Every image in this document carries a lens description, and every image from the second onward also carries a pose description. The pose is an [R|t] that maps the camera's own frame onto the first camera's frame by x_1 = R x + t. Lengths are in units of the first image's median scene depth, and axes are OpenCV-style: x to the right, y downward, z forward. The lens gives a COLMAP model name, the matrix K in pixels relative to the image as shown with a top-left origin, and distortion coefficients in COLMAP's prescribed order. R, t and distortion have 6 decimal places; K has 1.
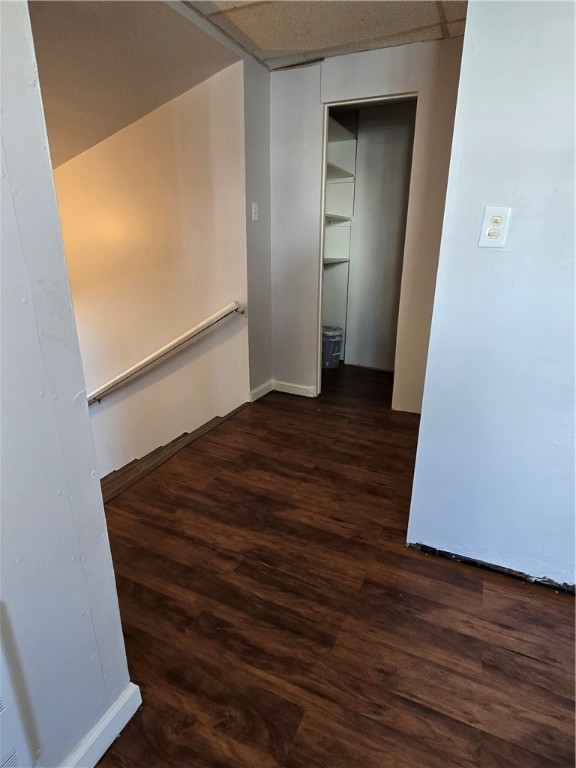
lens RADIAL K [[433.7, 0, 292.7], [0, 433.7, 382.6], [0, 0, 1]] dist [-0.002996, -0.000056]
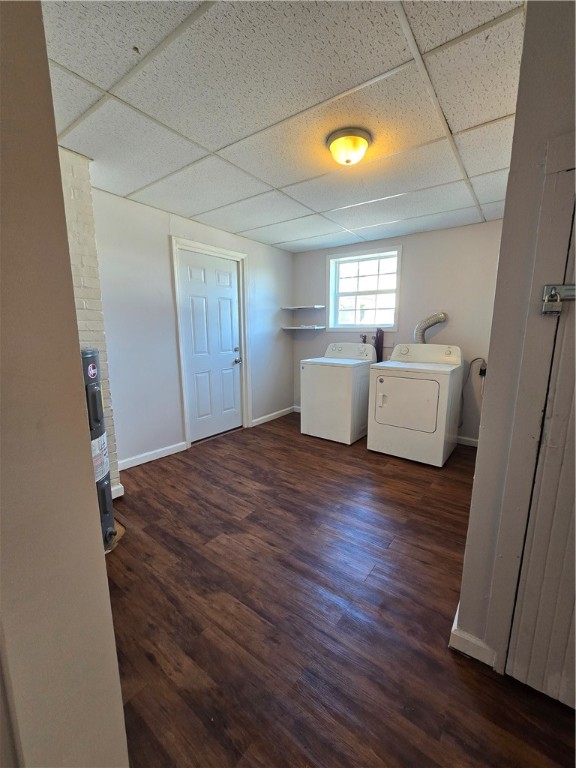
lens RADIAL K [[315.9, 0, 291.2], [0, 315.9, 384.8], [0, 0, 1]] dist [-0.007838, 0.002652]
pose [[-0.973390, -0.051102, 0.223384, -0.019849], [0.060437, 0.883054, 0.465363, -0.451672], [-0.221041, 0.466480, -0.856468, 1.319115]]
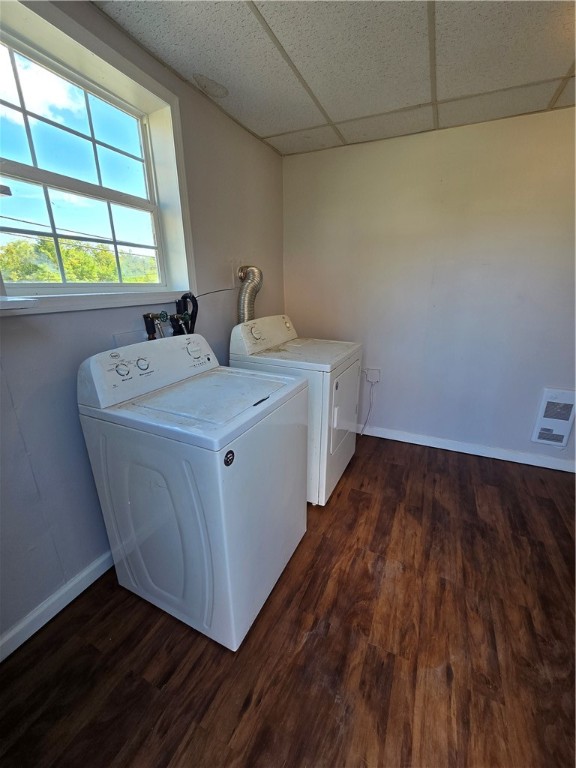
lens RADIAL K [[315.9, 0, 291.4], [0, 315.9, 383.8], [0, 0, 1]] dist [-0.007838, 0.002652]
pose [[-0.008380, 0.293817, -0.955825, 1.029802], [-0.306720, 0.909027, 0.282120, 0.235355], [0.951763, 0.295535, 0.082502, -0.886443]]
